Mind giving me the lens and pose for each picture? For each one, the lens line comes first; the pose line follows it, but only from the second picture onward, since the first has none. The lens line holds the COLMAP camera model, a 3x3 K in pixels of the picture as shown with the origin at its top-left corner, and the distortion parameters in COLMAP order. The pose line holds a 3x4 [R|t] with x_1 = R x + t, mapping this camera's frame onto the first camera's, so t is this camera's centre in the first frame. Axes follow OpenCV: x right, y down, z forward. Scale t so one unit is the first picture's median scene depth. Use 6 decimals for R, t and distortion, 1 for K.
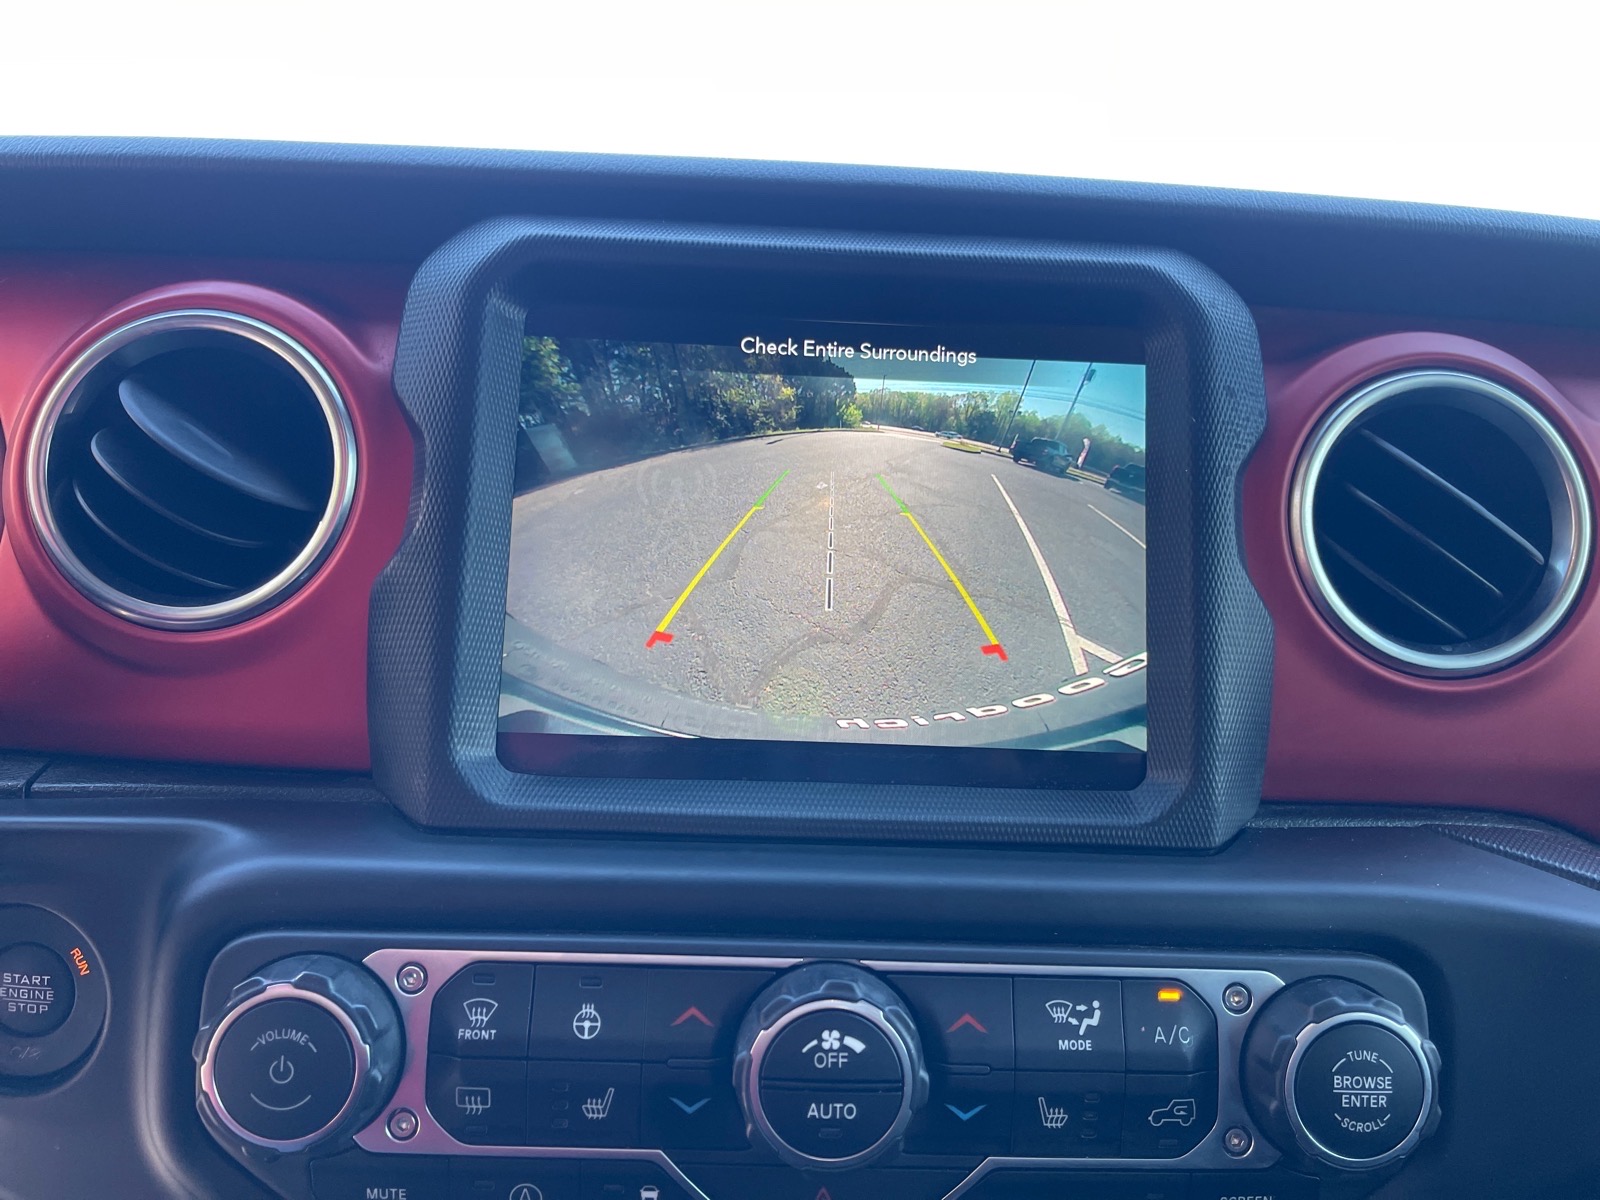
lens RADIAL K [[1227.4, 0, 819.1], [0, 1227.4, 601.2], [0, 0, 1]] dist [0.116416, -0.179000]
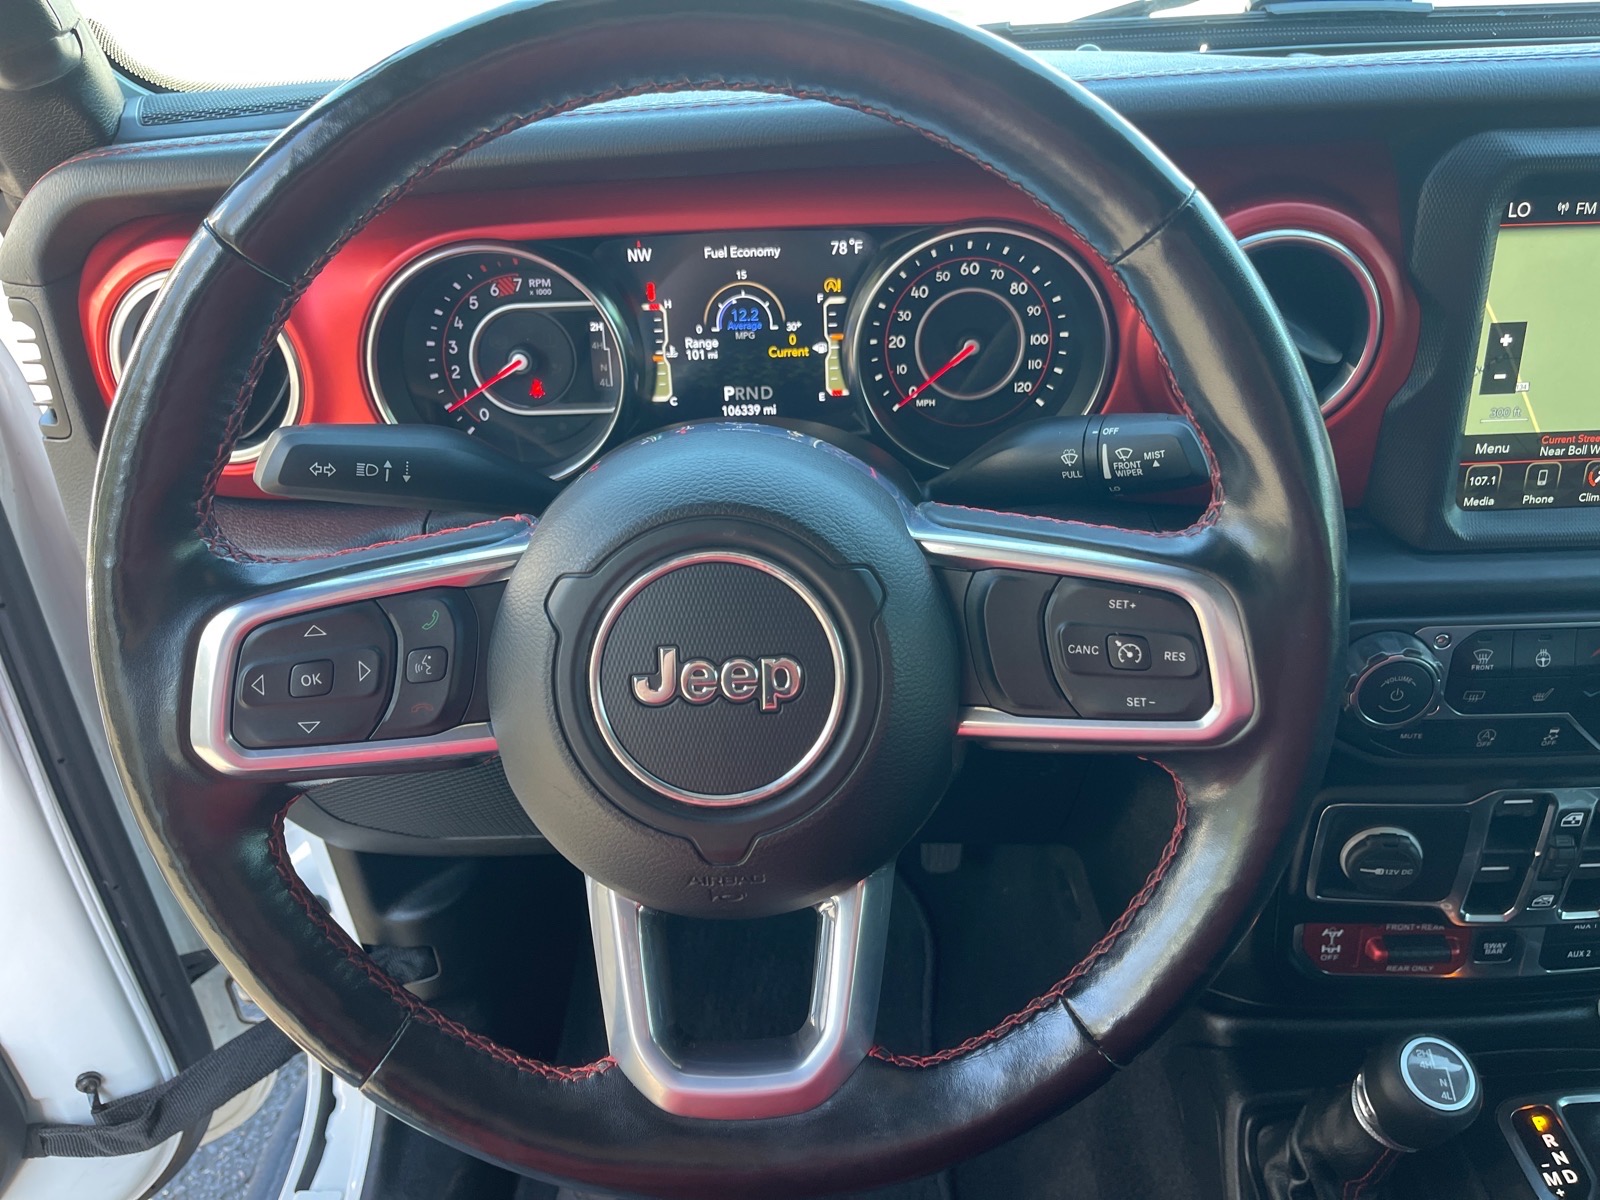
lens RADIAL K [[1252.2, 0, 806.4], [0, 1252.2, 598.9], [0, 0, 1]] dist [0.101165, -0.157832]
pose [[0.996790, -0.054299, -0.058836, -1.098034], [0.076531, 0.862065, 0.500986, -0.721082], [0.023517, -0.503881, 0.863453, -0.567104]]
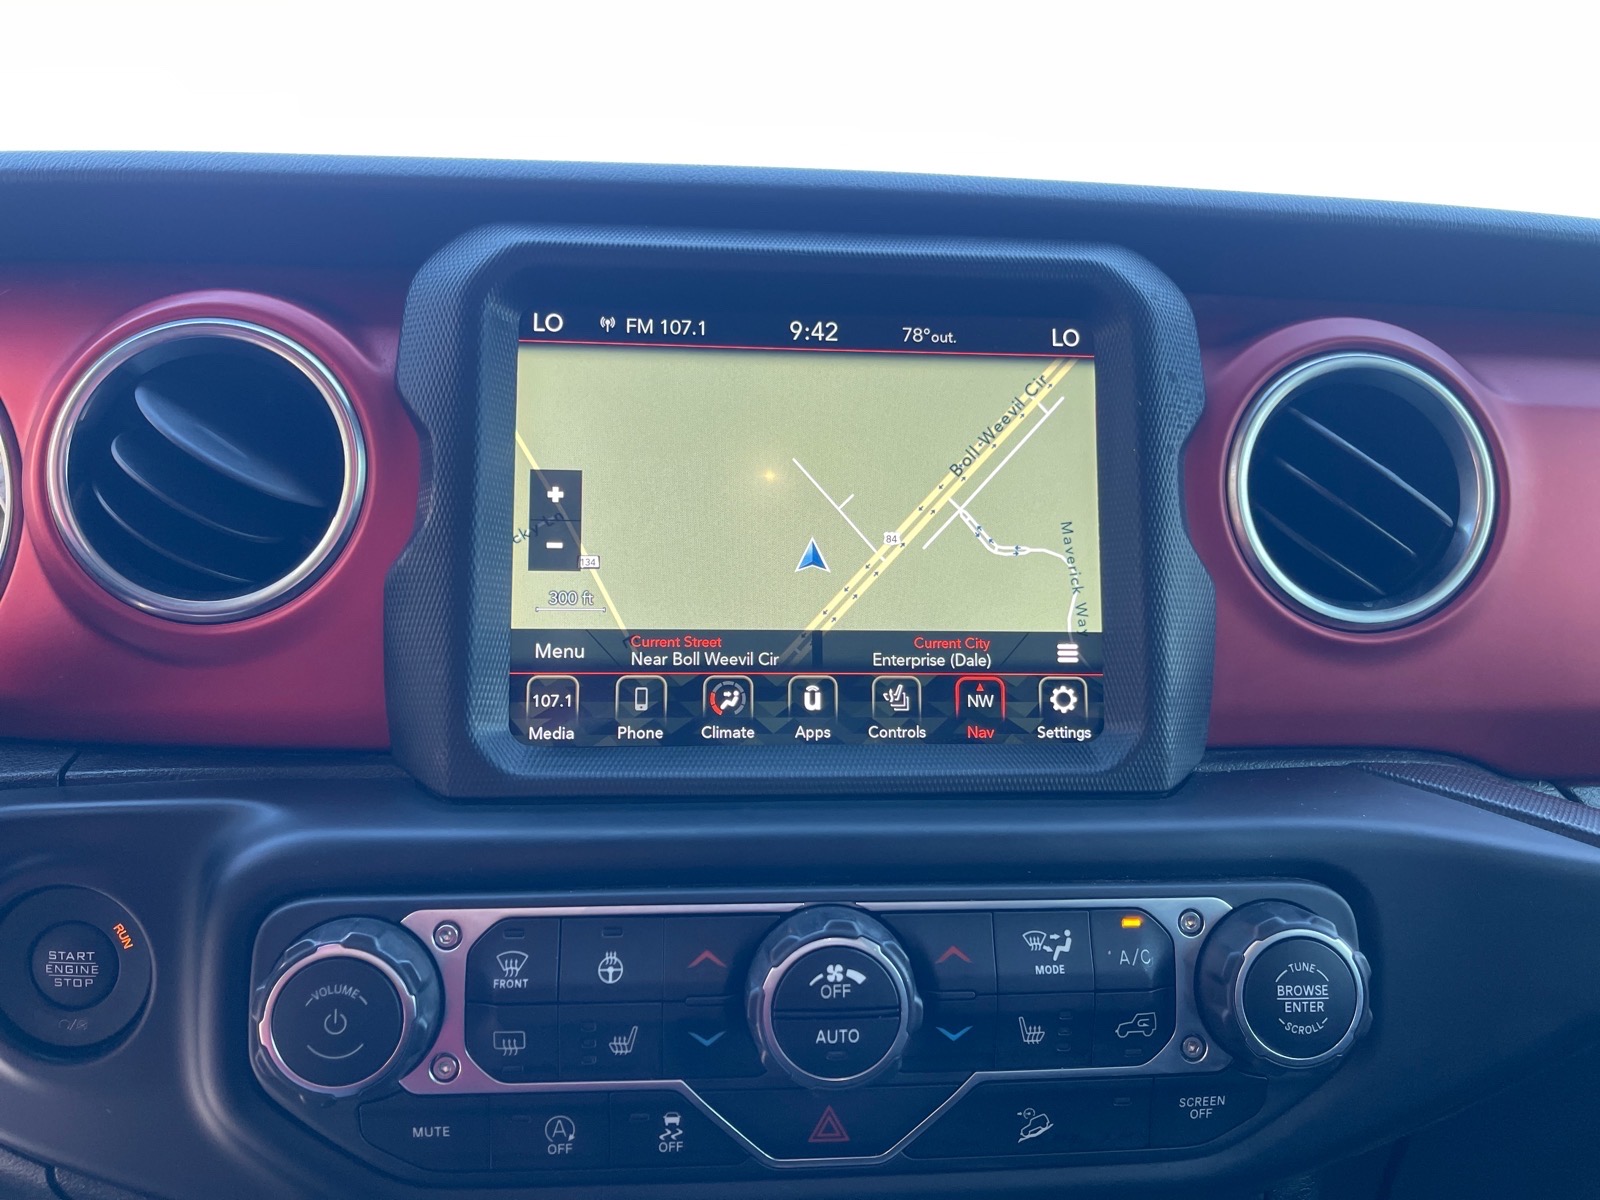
lens RADIAL K [[1252.2, 0, 806.4], [0, 1252.2, 598.9], [0, 0, 1]] dist [0.101165, -0.157832]
pose [[0.998340, -0.029012, 0.049760, -0.057336], [0.027744, 0.999277, 0.025987, -0.011610], [-0.050478, -0.024563, 0.998423, -0.111304]]
